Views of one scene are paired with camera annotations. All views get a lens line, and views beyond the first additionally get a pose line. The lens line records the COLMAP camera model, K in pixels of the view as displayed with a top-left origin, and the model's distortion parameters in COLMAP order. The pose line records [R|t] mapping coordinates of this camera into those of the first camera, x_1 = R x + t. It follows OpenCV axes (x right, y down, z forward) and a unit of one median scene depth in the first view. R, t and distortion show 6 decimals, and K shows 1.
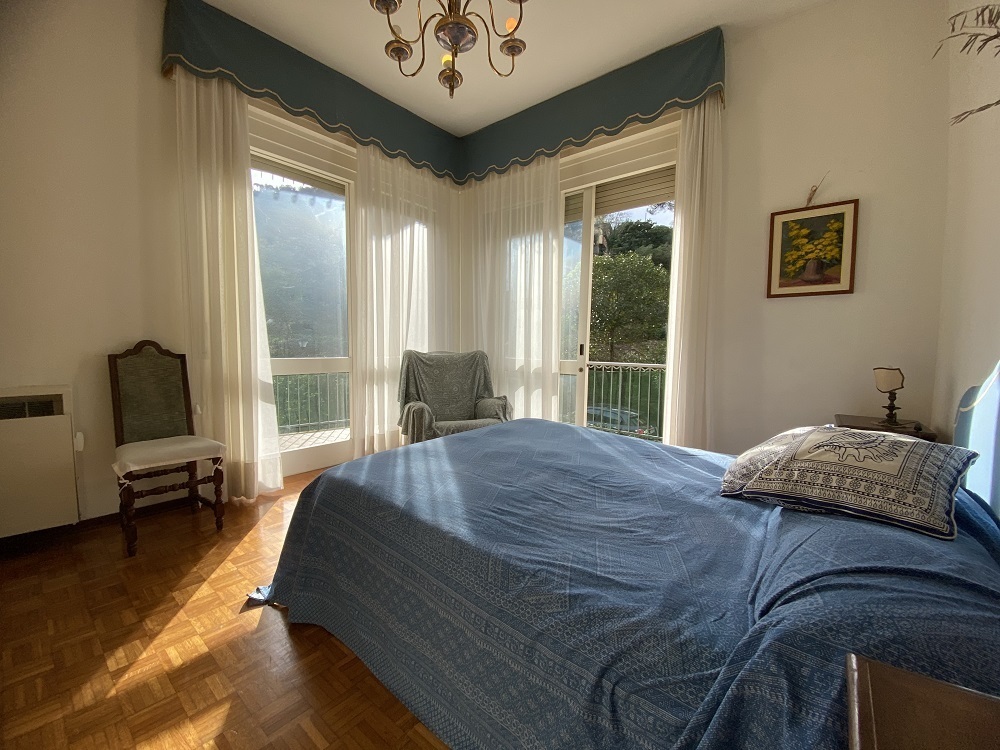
lens RADIAL K [[401.2, 0, 498.4], [0, 401.2, 374.4], [0, 0, 1]] dist [0.011043, -0.016477]
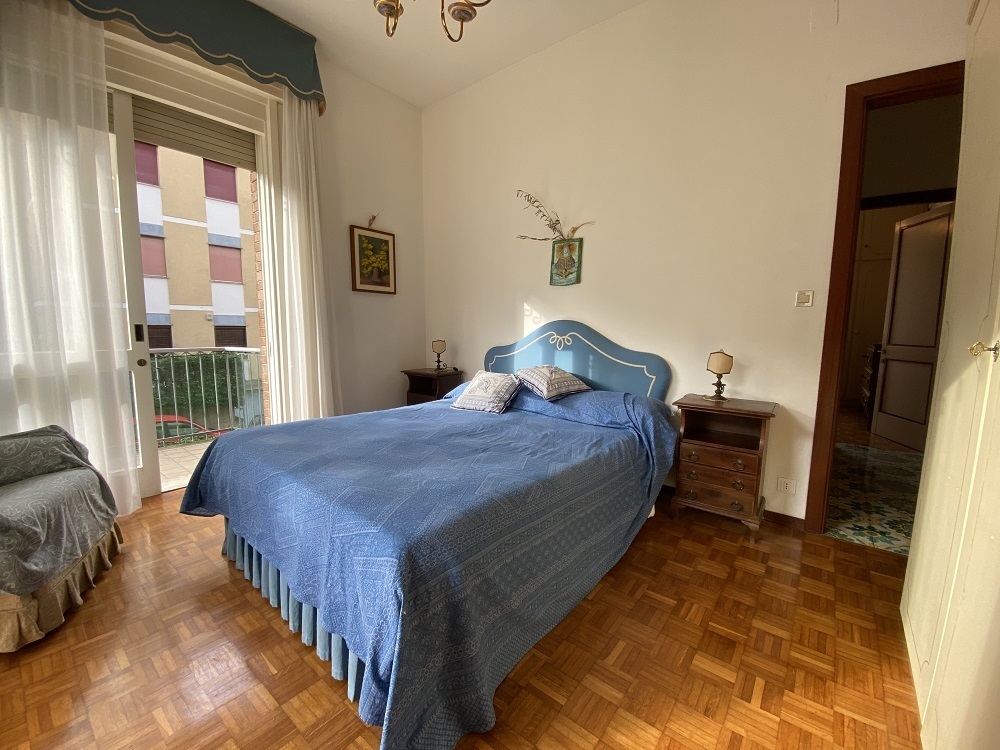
lens RADIAL K [[401.2, 0, 498.4], [0, 401.2, 374.4], [0, 0, 1]] dist [0.011043, -0.016477]
pose [[-0.004122, -0.123114, 0.992384, -0.696875], [0.066524, 0.990160, 0.123115, -0.054769], [-0.997776, 0.066525, 0.004109, 0.577667]]
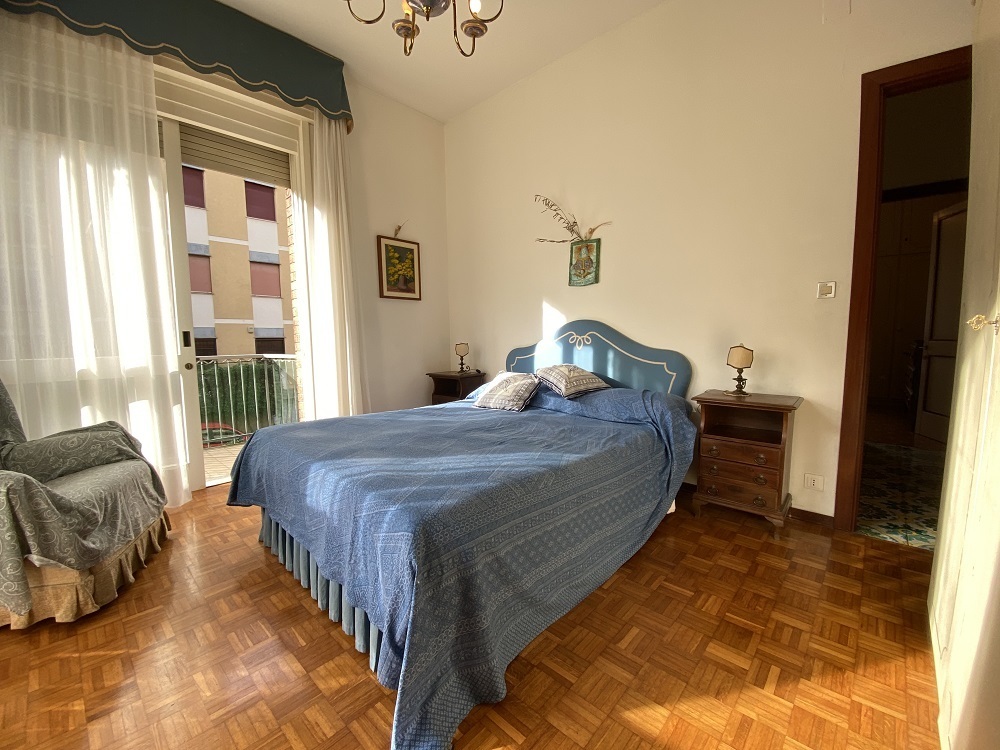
lens RADIAL K [[401.2, 0, 498.4], [0, 401.2, 374.4], [0, 0, 1]] dist [0.011043, -0.016477]
pose [[0.065808, -0.103116, 0.992490, -0.725555], [0.086541, 0.991488, 0.097274, -0.032260], [-0.994072, 0.079489, 0.074172, 0.554602]]
